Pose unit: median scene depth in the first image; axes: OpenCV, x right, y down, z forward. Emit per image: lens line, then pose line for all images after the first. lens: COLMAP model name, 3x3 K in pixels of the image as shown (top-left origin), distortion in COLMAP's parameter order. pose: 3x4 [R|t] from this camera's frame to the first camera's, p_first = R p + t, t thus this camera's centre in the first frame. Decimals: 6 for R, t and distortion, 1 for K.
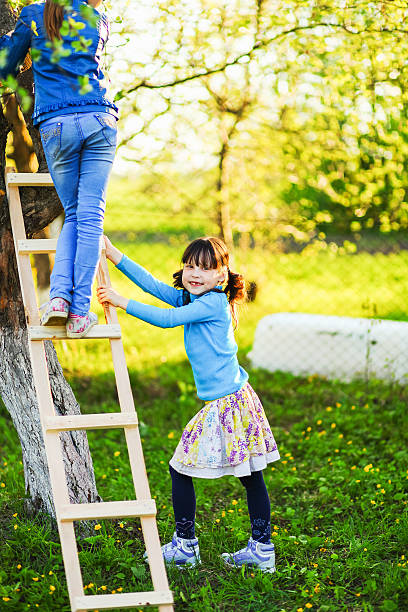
lens RADIAL K [[1450.3, 0, 207.0], [0, 1450.3, 285.7], [0, 0, 1]] dist [-0.060182, -1.099052]
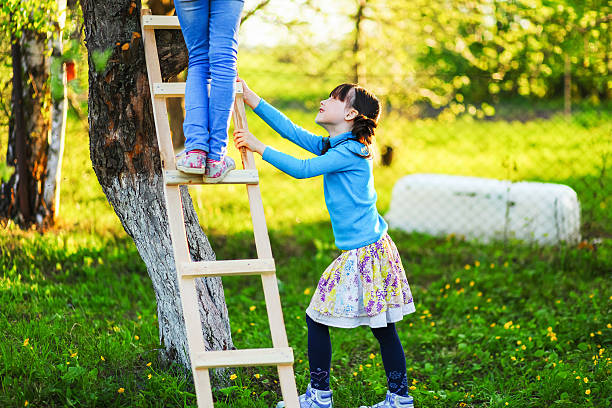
lens RADIAL K [[1450.3, 0, 306.0], [0, 1450.3, 204.0], [0, 0, 1]] dist [-0.060182, -1.099052]
pose [[0.999694, 0.006737, -0.023808, -0.002499], [-0.005990, 0.999492, 0.031305, 0.012313], [0.024007, -0.031152, 0.999226, 0.015762]]
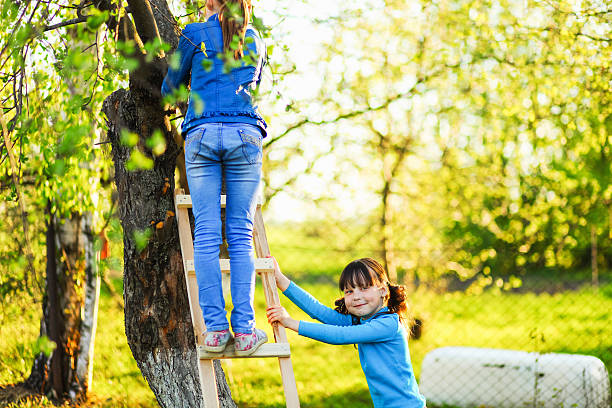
lens RADIAL K [[1450.3, 0, 306.0], [0, 1450.3, 204.0], [0, 0, 1]] dist [-0.060182, -1.099052]
pose [[0.999033, -0.008506, -0.043147, -0.002760], [0.004644, 0.996037, -0.088819, 0.012730], [0.043731, 0.088532, 0.995113, -0.001203]]
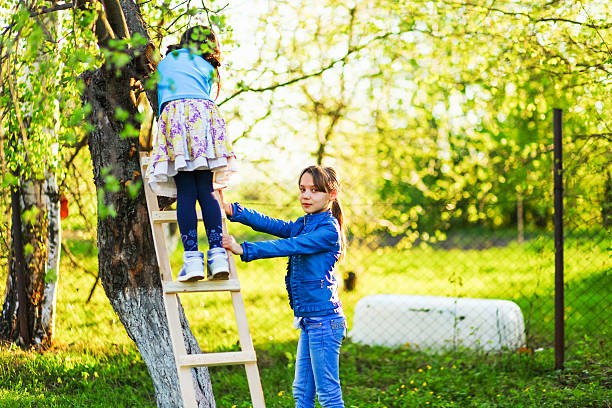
lens RADIAL K [[1450.3, 0, 306.0], [0, 1450.3, 204.0], [0, 0, 1]] dist [-0.060182, -1.099052]
pose [[0.999813, -0.019349, 0.000272, -0.002314], [0.019328, 0.997834, -0.062885, 0.025835], [0.000945, 0.062879, 0.998021, -0.128042]]
